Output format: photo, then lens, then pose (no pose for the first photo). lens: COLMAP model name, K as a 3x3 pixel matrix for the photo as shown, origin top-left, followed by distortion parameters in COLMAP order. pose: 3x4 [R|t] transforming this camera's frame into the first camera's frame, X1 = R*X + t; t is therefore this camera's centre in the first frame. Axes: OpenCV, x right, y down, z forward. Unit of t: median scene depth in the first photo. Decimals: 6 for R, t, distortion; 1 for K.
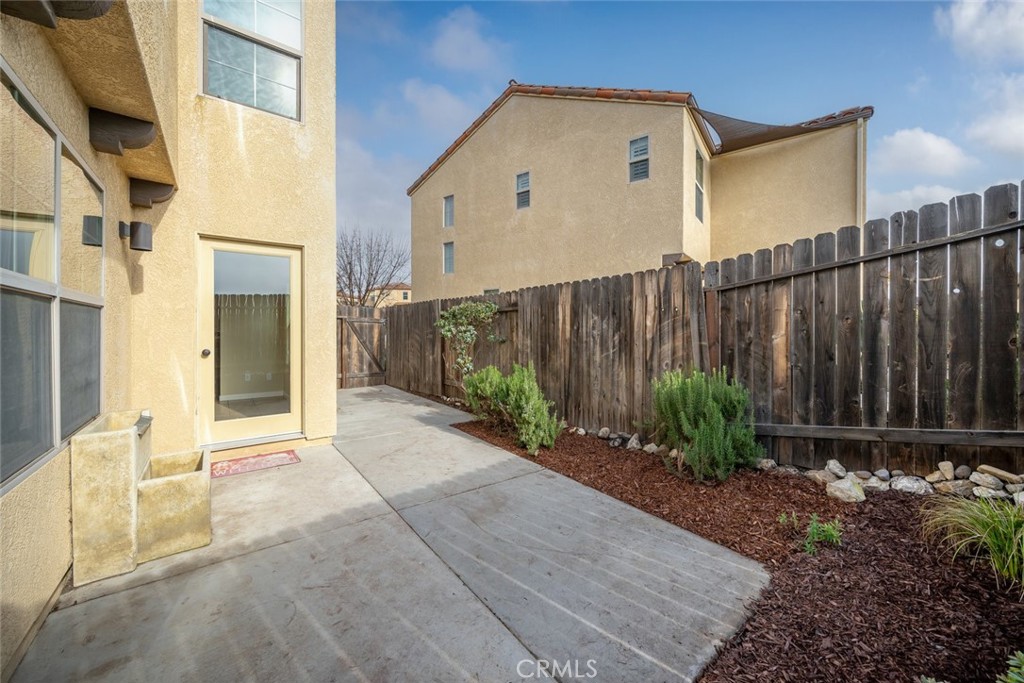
lens RADIAL K [[382.1, 0, 512.5], [0, 382.1, 336.5], [0, 0, 1]] dist [-0.000387, 0.000064]
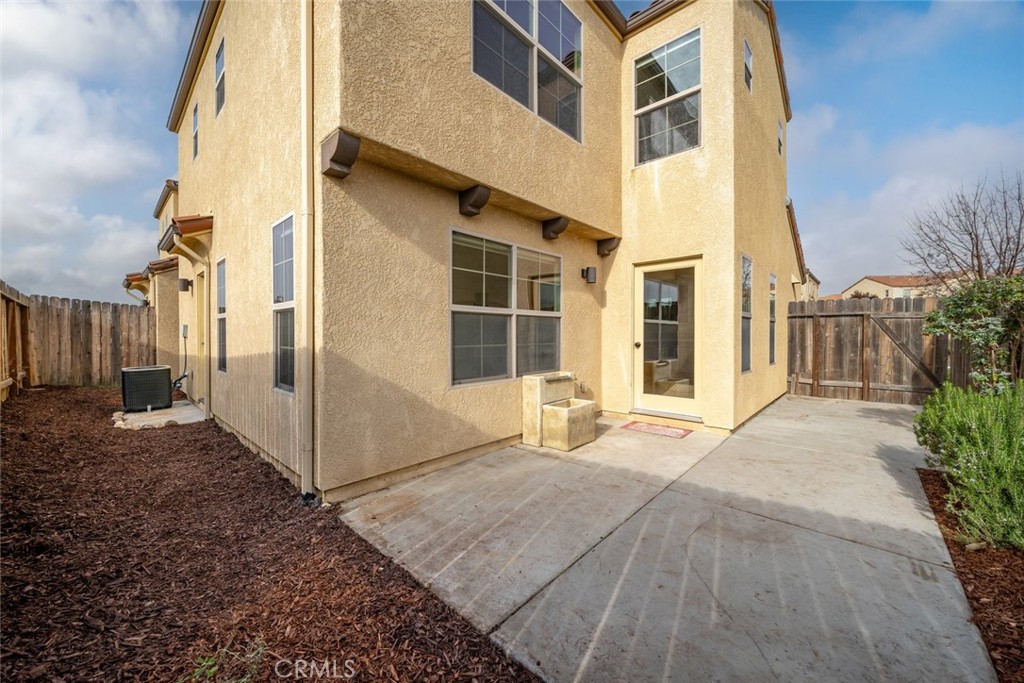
lens RADIAL K [[382.1, 0, 512.5], [0, 382.1, 336.5], [0, 0, 1]] dist [-0.000387, 0.000064]
pose [[0.173044, 0.003138, -0.984909, 0.577269], [-0.011136, 0.999937, 0.001230, 0.016401], [0.984851, 0.010755, 0.173068, 0.301699]]
